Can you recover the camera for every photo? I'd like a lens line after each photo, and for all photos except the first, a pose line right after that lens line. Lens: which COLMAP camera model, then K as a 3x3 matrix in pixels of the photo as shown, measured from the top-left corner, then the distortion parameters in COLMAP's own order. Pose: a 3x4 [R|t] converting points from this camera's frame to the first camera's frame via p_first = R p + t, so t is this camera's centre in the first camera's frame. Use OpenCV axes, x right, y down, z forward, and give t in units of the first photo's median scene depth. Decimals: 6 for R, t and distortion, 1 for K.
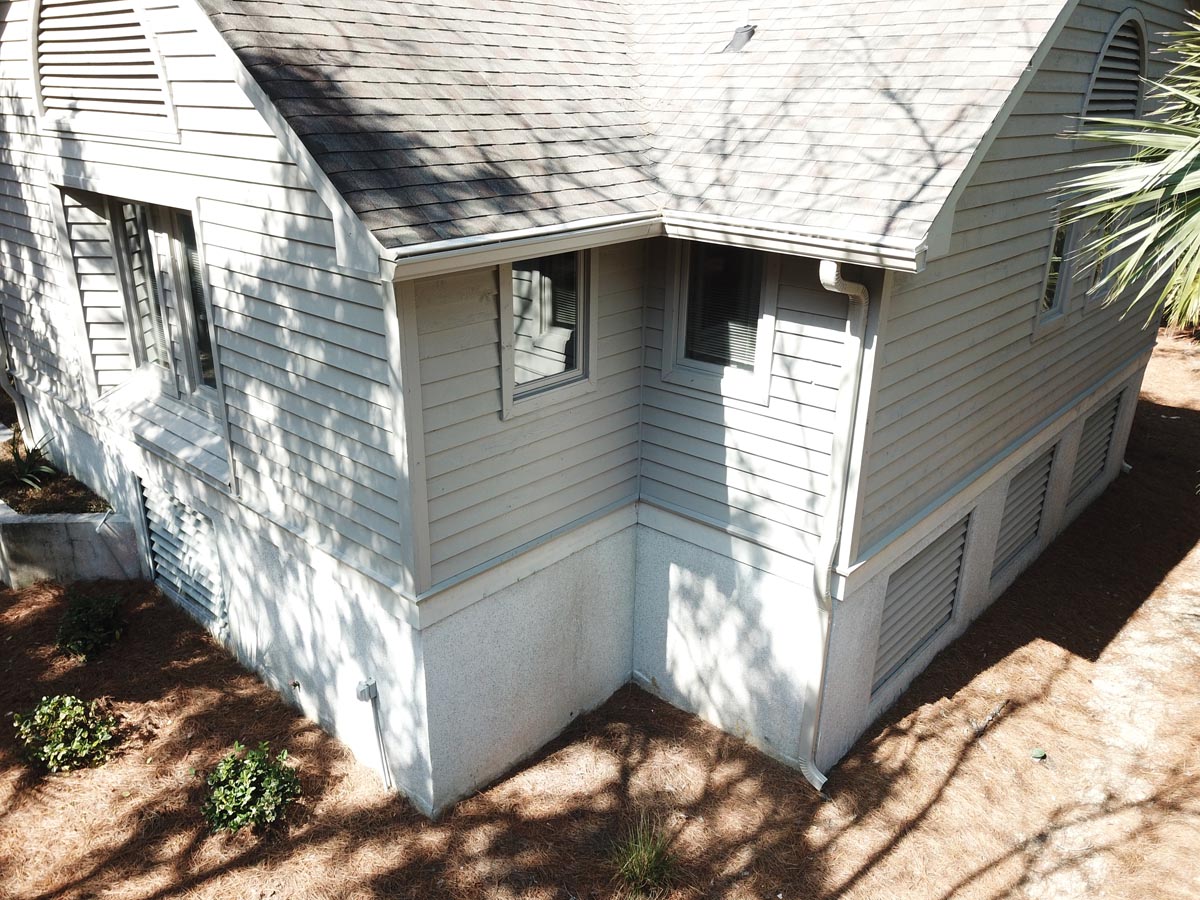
lens RADIAL K [[924.9, 0, 600.0], [0, 924.9, 450.0], [0, 0, 1]] dist [-0.001978, 0.064876]
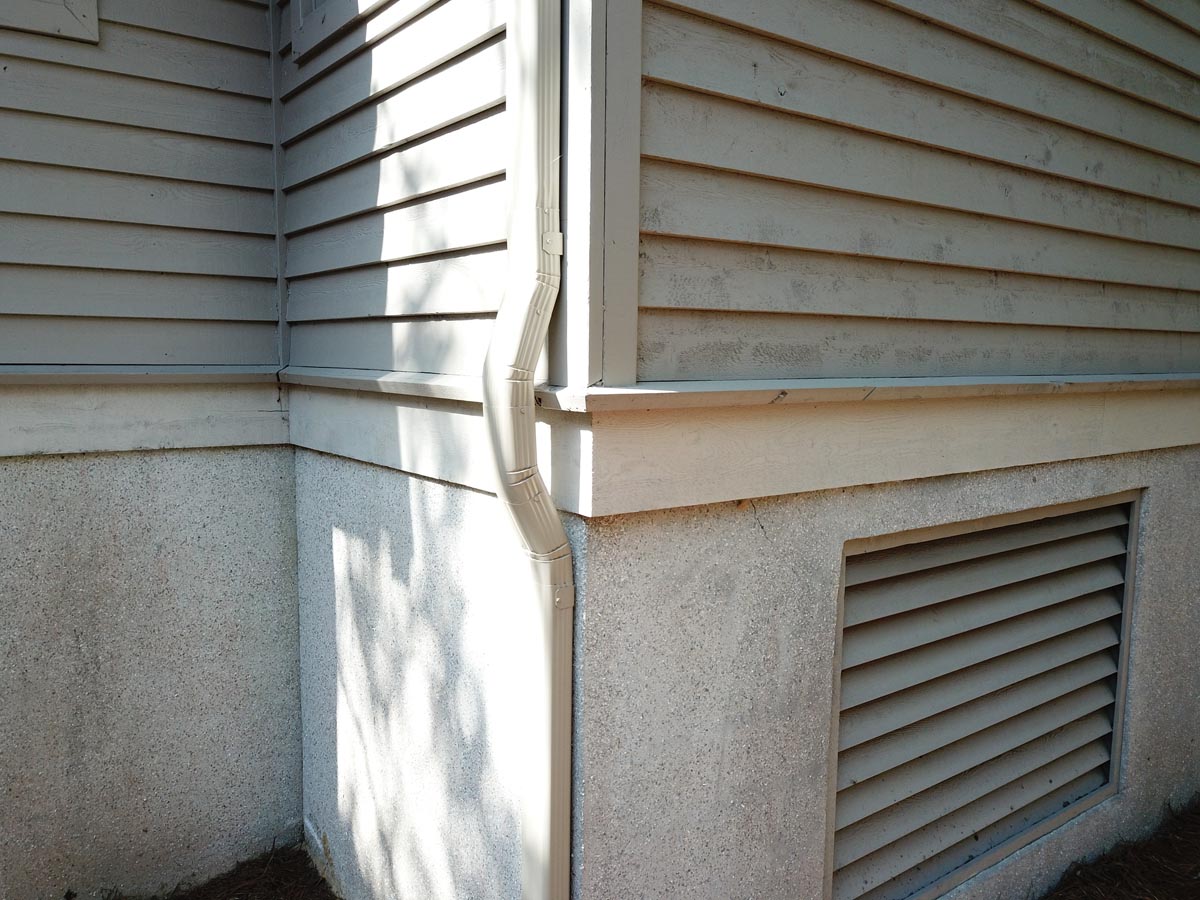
lens RADIAL K [[920.5, 0, 586.1], [0, 920.5, 449.4], [0, 0, 1]] dist [-0.005986, 0.008250]
pose [[0.980178, 0.018573, -0.197247, 0.269974], [-0.067892, 0.966803, -0.246339, 0.183022], [0.186124, 0.254848, 0.948900, 0.621354]]
